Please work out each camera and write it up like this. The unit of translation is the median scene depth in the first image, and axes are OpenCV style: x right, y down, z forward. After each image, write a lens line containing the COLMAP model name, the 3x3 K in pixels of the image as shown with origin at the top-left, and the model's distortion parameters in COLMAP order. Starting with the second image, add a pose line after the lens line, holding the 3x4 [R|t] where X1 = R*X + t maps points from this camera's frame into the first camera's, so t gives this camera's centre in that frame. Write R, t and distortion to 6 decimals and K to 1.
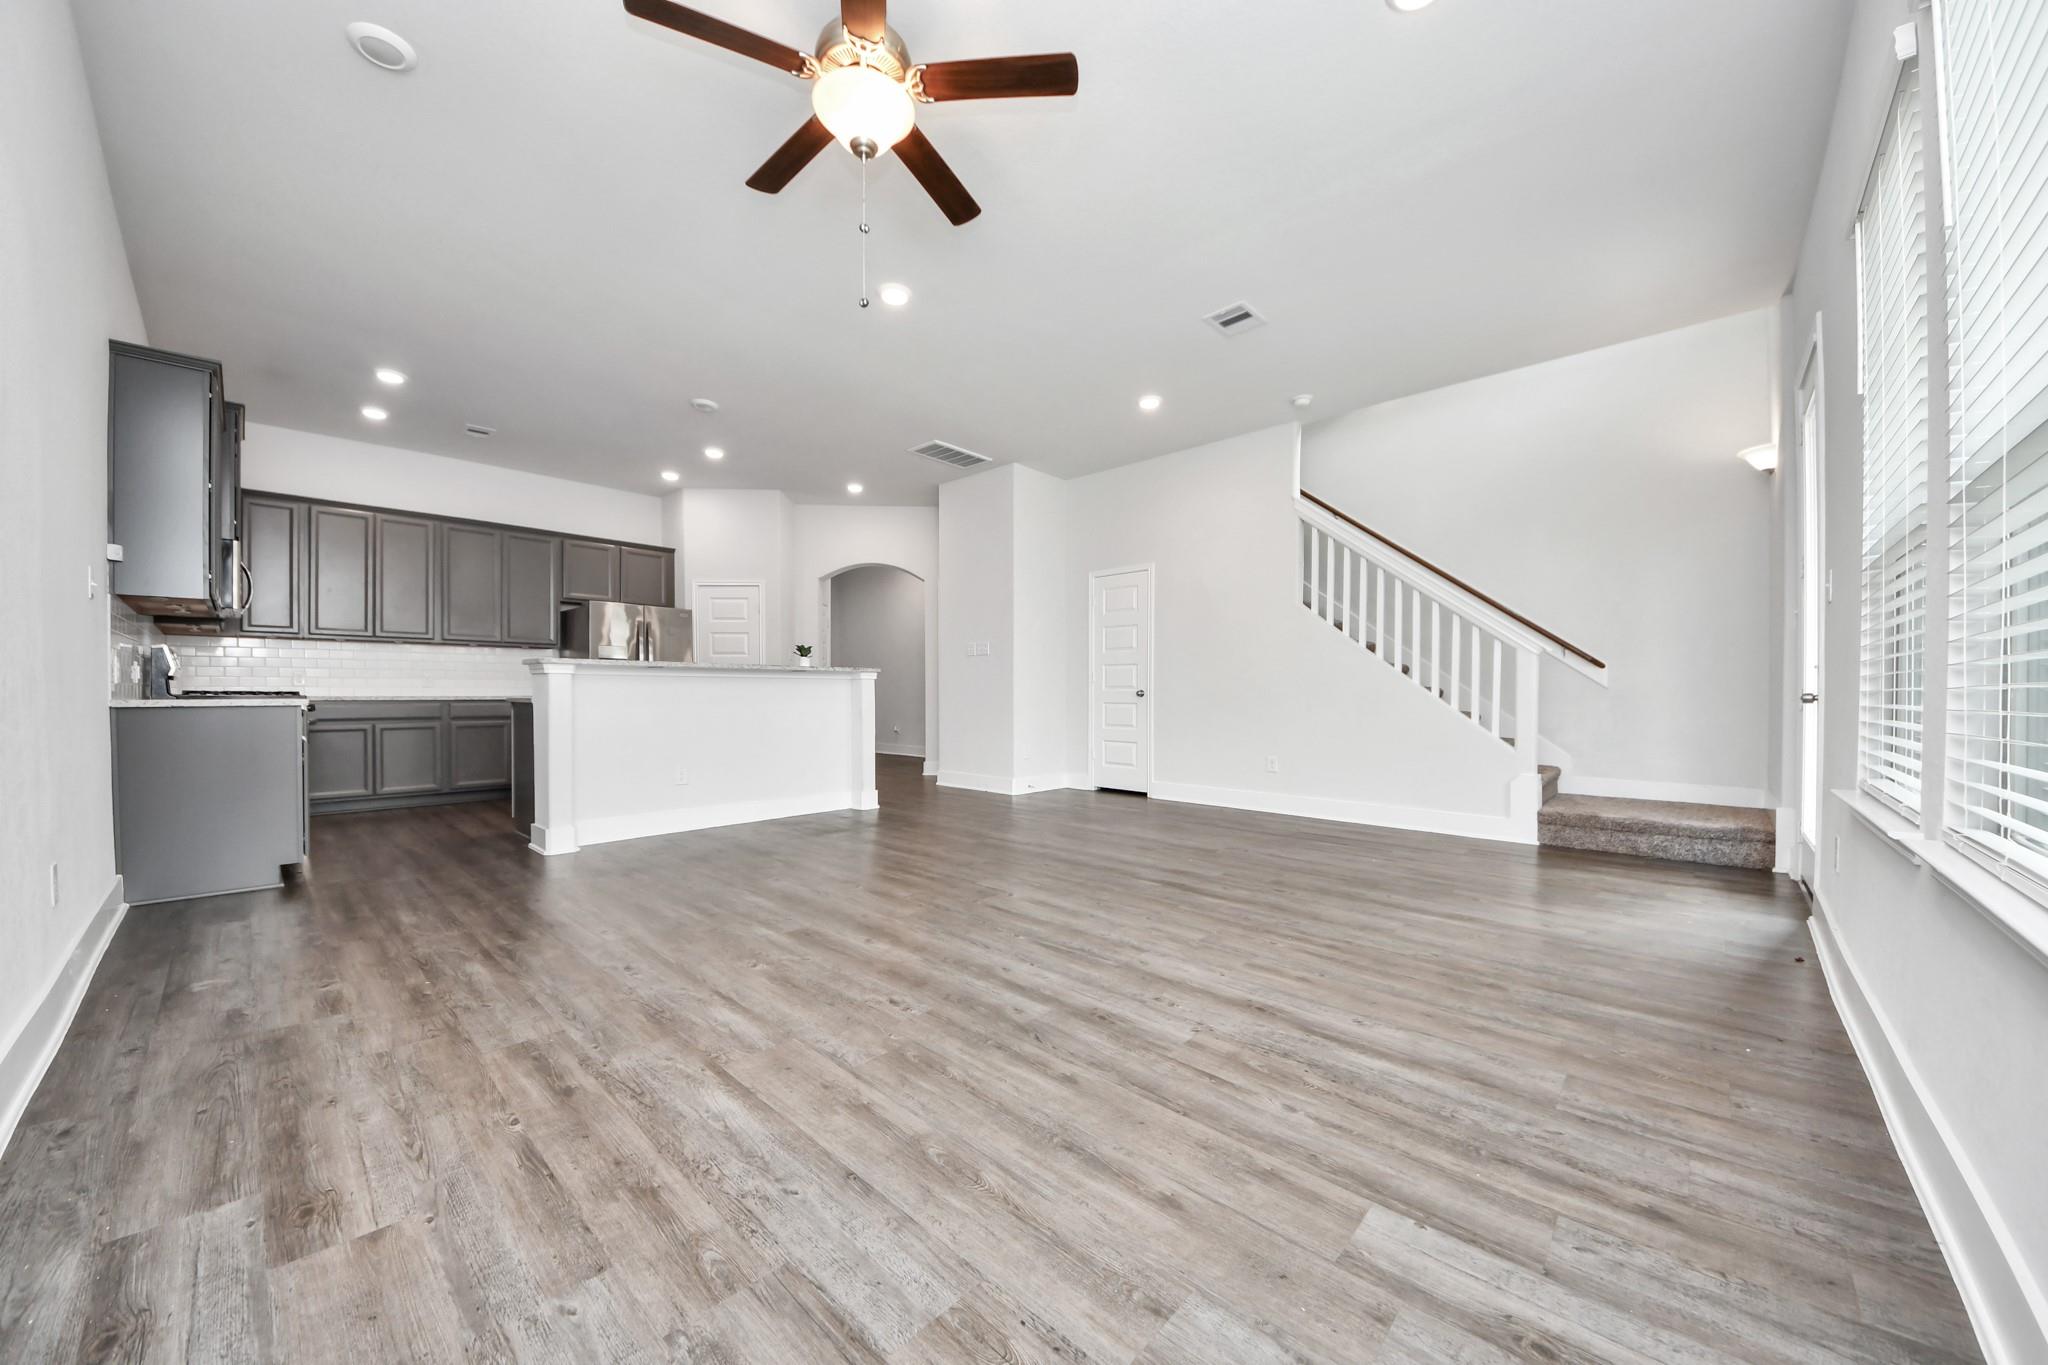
lens RADIAL K [[734.9, 0, 1028.3], [0, 734.9, 685.9], [0, 0, 1]] dist [0.028480, -0.018056]
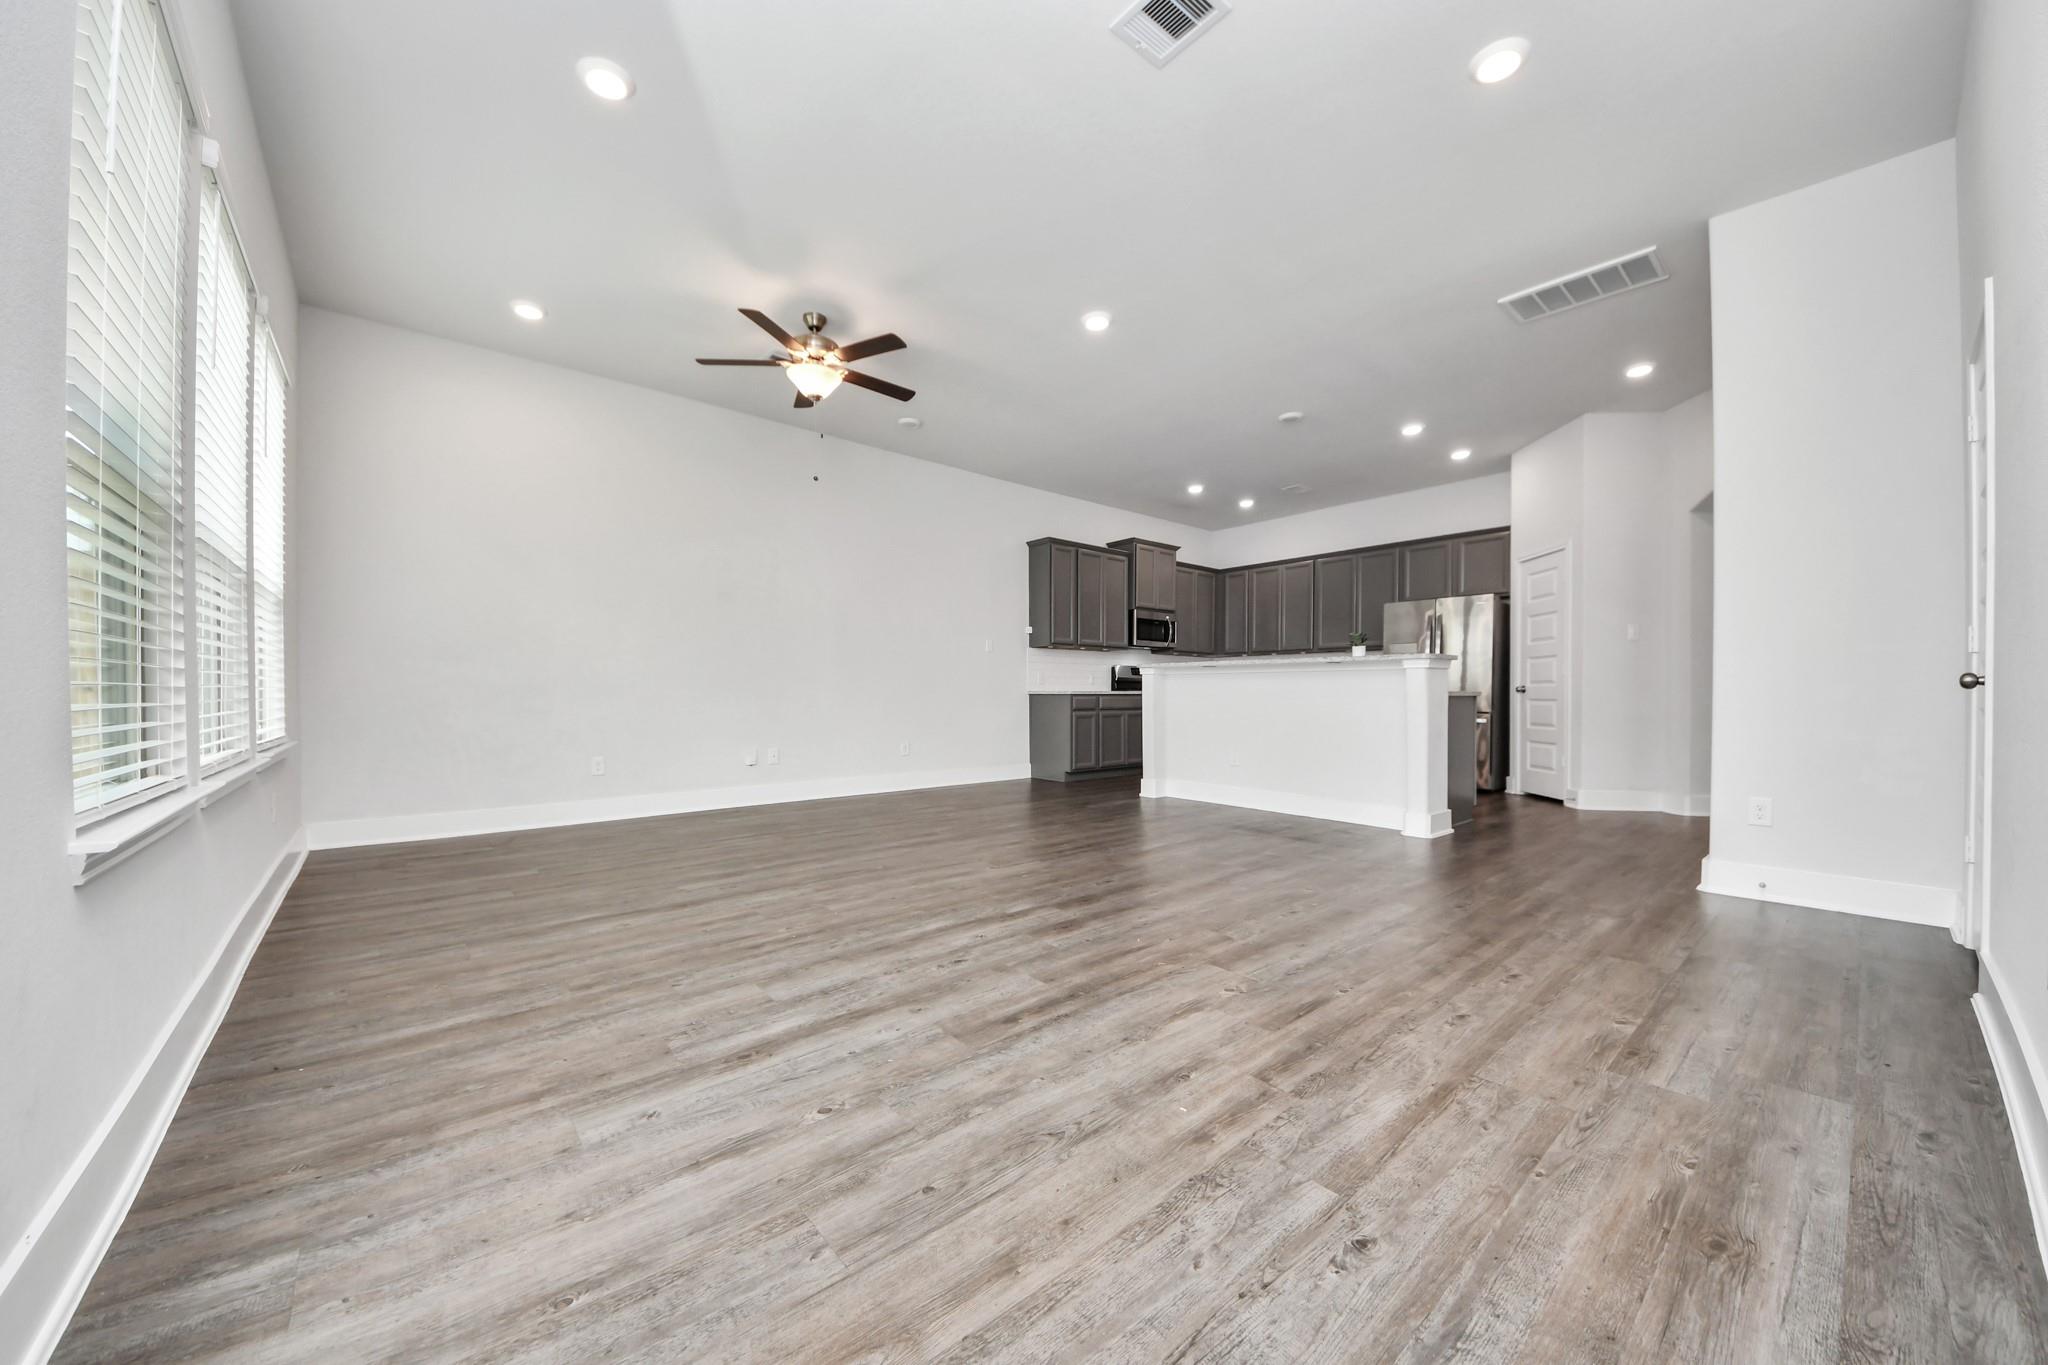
lens RADIAL K [[719.6, 0, 1022.4], [0, 719.6, 701.6], [0, 0, 1]] dist [0.029045, -0.016610]
pose [[-0.125074, 0.014073, -0.992048, 0.823056], [0.008392, 0.999879, 0.013126, 0.017202], [0.992112, -0.006683, -0.125177, 0.933563]]
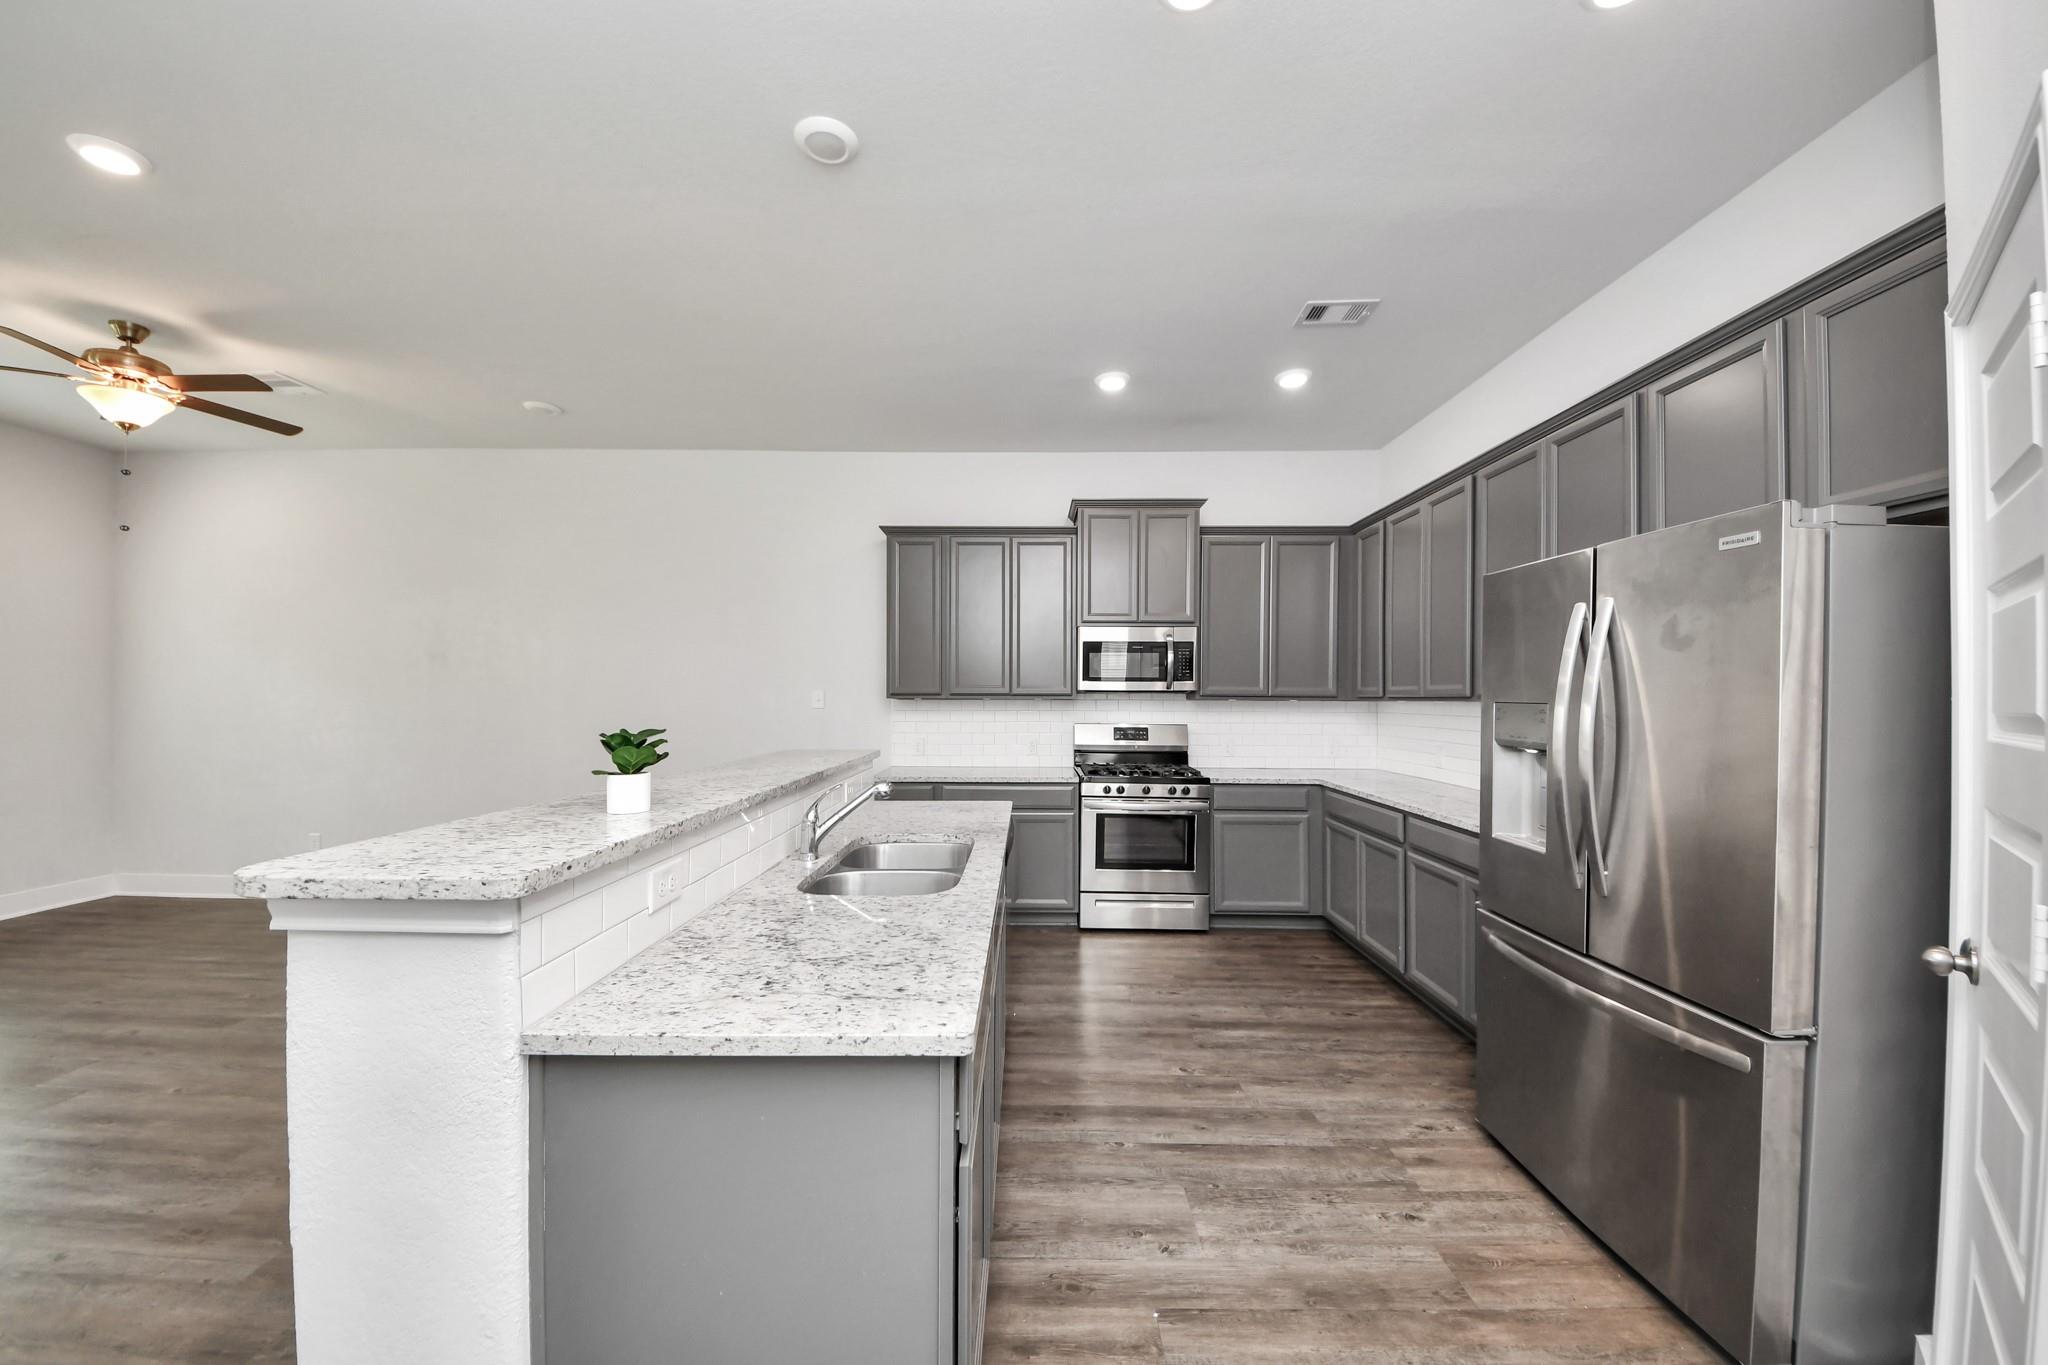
lens RADIAL K [[734.9, 0, 1028.3], [0, 734.9, 685.9], [0, 0, 1]] dist [0.028480, -0.018056]
pose [[-0.746334, -0.007933, -0.665524, -0.312030], [0.004816, 0.999838, -0.017319, -0.090563], [0.665554, -0.016131, -0.746175, 1.743104]]
